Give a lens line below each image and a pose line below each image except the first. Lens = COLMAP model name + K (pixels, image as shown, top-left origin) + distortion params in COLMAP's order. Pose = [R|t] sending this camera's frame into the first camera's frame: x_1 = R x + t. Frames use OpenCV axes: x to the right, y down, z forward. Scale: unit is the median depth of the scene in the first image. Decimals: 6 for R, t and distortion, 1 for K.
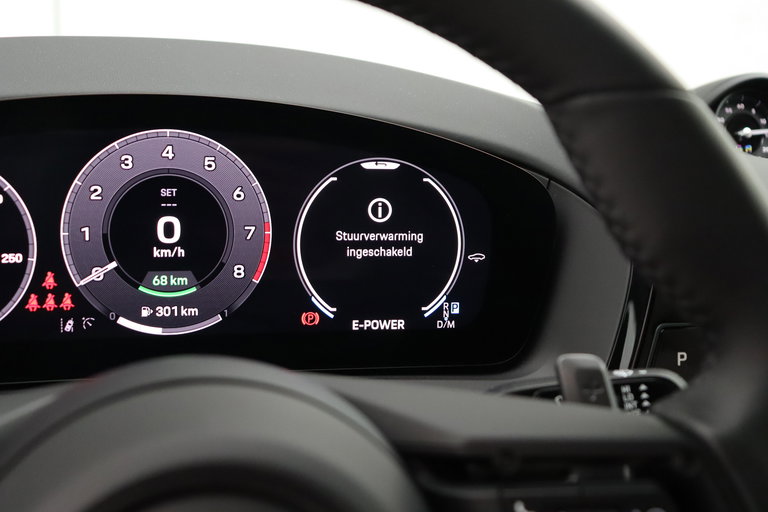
lens RADIAL K [[921.7, 0, 378.1], [0, 921.7, 258.0], [0, 0, 1]] dist [-0.024094, 0.000000]
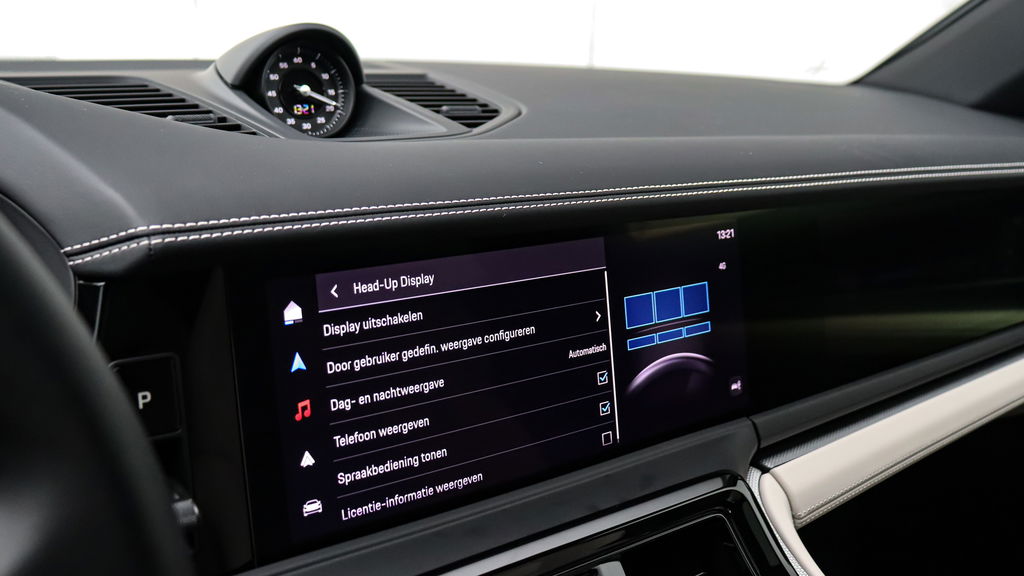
lens RADIAL K [[1033.1, 0, 498.6], [0, 1033.1, 230.1], [0, 0, 1]] dist [-0.101907, 0.000000]
pose [[0.925150, -0.080456, 0.370977, 0.299108], [0.060064, 0.995996, 0.066219, -0.087049], [-0.374819, -0.038980, 0.926278, 0.025938]]
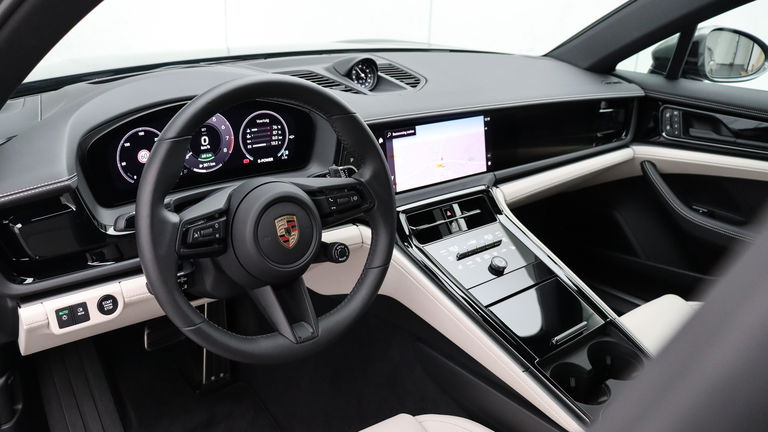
lens RADIAL K [[638.6, 0, 388.9], [0, 638.6, 214.9], [0, 0, 1]] dist [-0.141299, 0.082441]
pose [[0.910294, -0.152308, 0.384924, -0.549405], [0.059828, 0.968497, 0.241733, -0.286345], [-0.409615, -0.197019, 0.890730, -1.377208]]
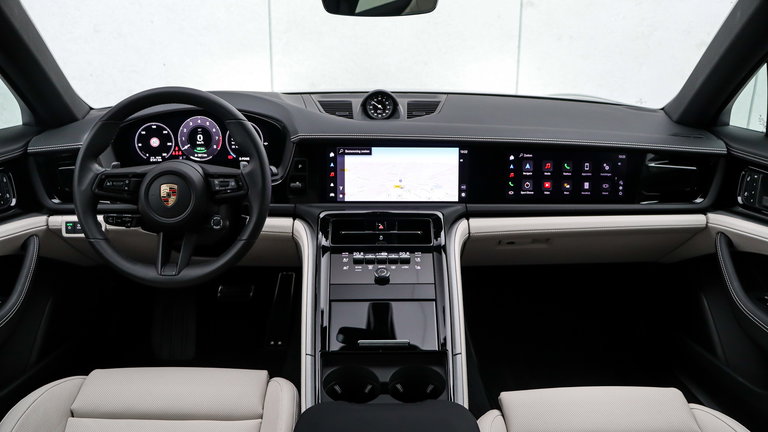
lens RADIAL K [[638.6, 0, 379.4], [0, 638.6, 232.6], [0, 0, 1]] dist [-0.141299, 0.082441]
pose [[0.968151, 0.043900, -0.246488, 1.500230], [-0.008159, 0.989517, 0.144189, -0.023265], [0.250233, -0.137586, 0.958360, -1.952869]]
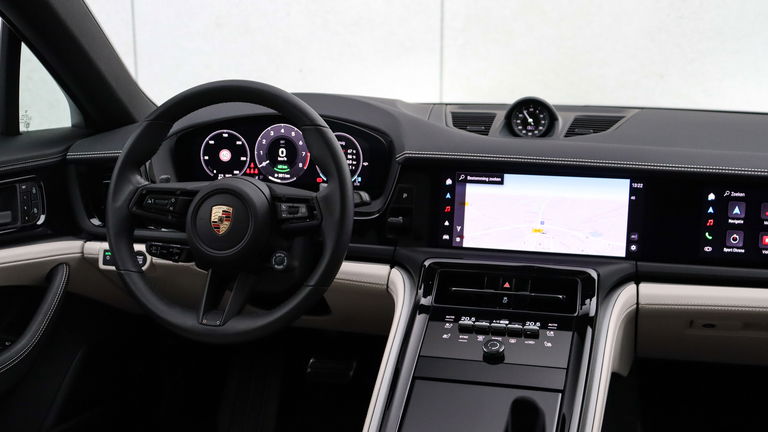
lens RADIAL K [[893.3, 0, 381.6], [0, 893.3, 249.2], [0, 0, 1]] dist [-0.030405, 0.000000]
pose [[0.868428, 0.081870, -0.489008, 1.855801], [-0.051690, 0.995848, 0.074929, 0.064456], [0.493113, -0.039794, 0.869055, -1.855365]]
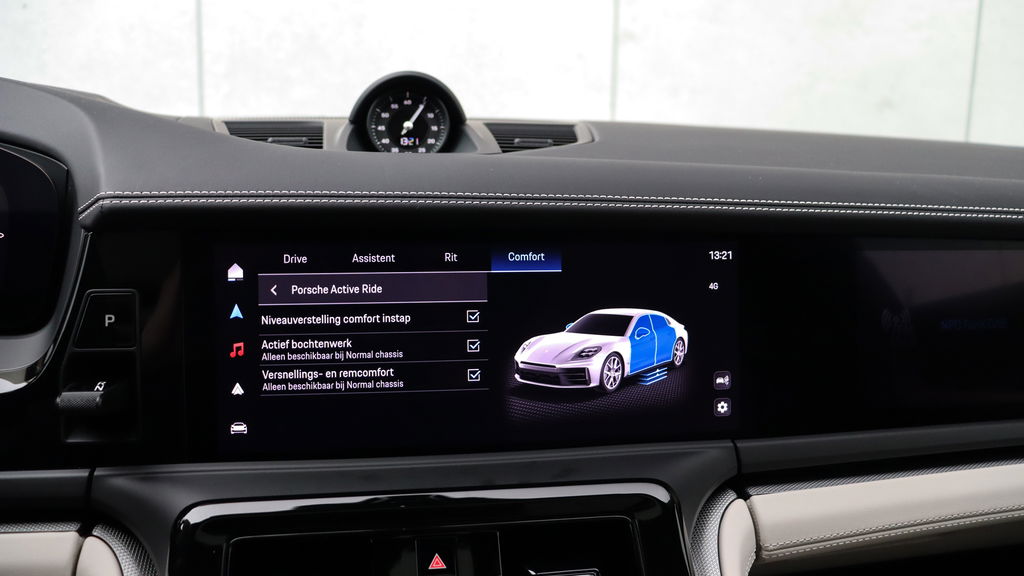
lens RADIAL K [[851.5, 0, 514.2], [0, 851.5, 281.0], [0, 0, 1]] dist [-0.141299, 0.082441]
pose [[0.994783, -0.003354, -0.101959, 0.946615], [0.005309, 0.999807, 0.018908, 0.043264], [0.101876, -0.019351, 0.994609, 0.019934]]
